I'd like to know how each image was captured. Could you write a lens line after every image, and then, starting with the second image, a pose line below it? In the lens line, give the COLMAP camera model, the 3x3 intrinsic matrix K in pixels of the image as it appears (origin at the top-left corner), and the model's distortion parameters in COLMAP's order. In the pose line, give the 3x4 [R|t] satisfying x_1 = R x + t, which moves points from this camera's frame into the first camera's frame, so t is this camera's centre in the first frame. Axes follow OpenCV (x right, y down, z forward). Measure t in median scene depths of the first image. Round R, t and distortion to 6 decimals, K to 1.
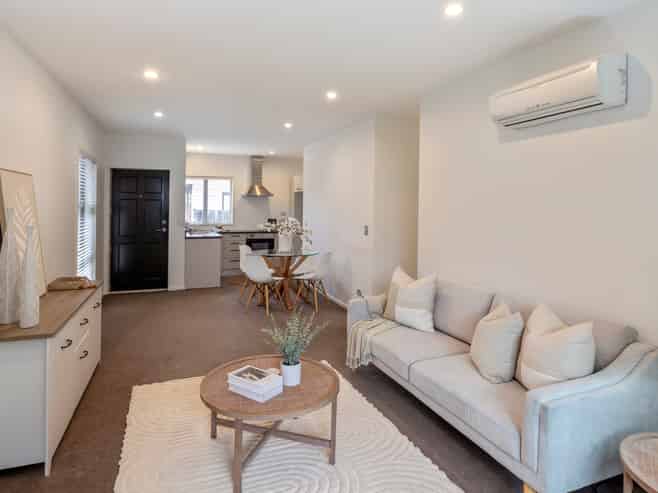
lens RADIAL K [[357.7, 0, 327.3], [0, 357.7, 218.0], [0, 0, 1]] dist [-0.001555, -0.000124]
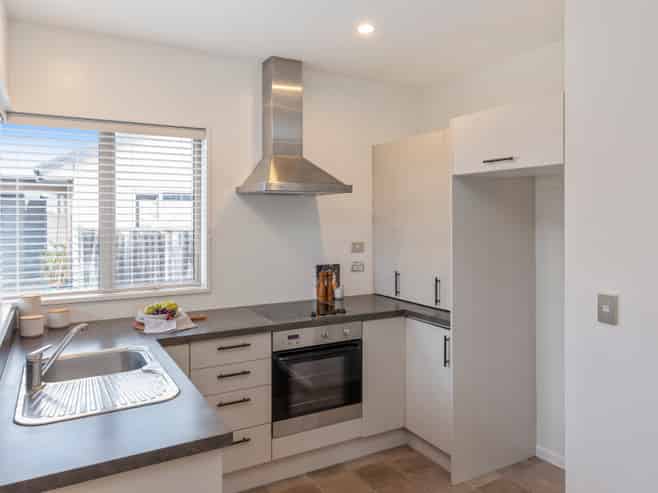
lens RADIAL K [[446.6, 0, 327.0], [0, 446.6, 228.9], [0, 0, 1]] dist [-0.039031, -0.000434]
pose [[0.989308, -0.010525, 0.145459, -0.226869], [0.011335, 0.999925, -0.004742, -0.029718], [-0.145398, 0.006340, 0.989353, 0.650220]]
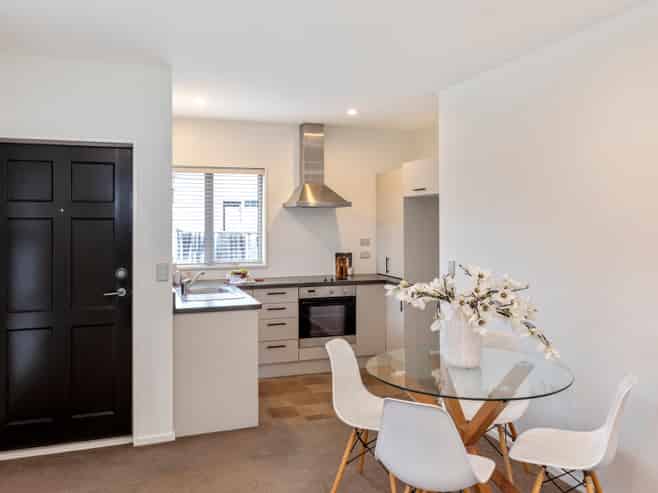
lens RADIAL K [[481.9, 0, 329.0], [0, 481.9, 246.5], [0, 0, 1]] dist [0.006014, 0.001681]
pose [[0.999178, -0.005269, -0.040201, -0.157319], [0.006072, 0.999784, 0.019872, -0.021038], [0.040088, -0.020100, 0.998994, 0.366436]]
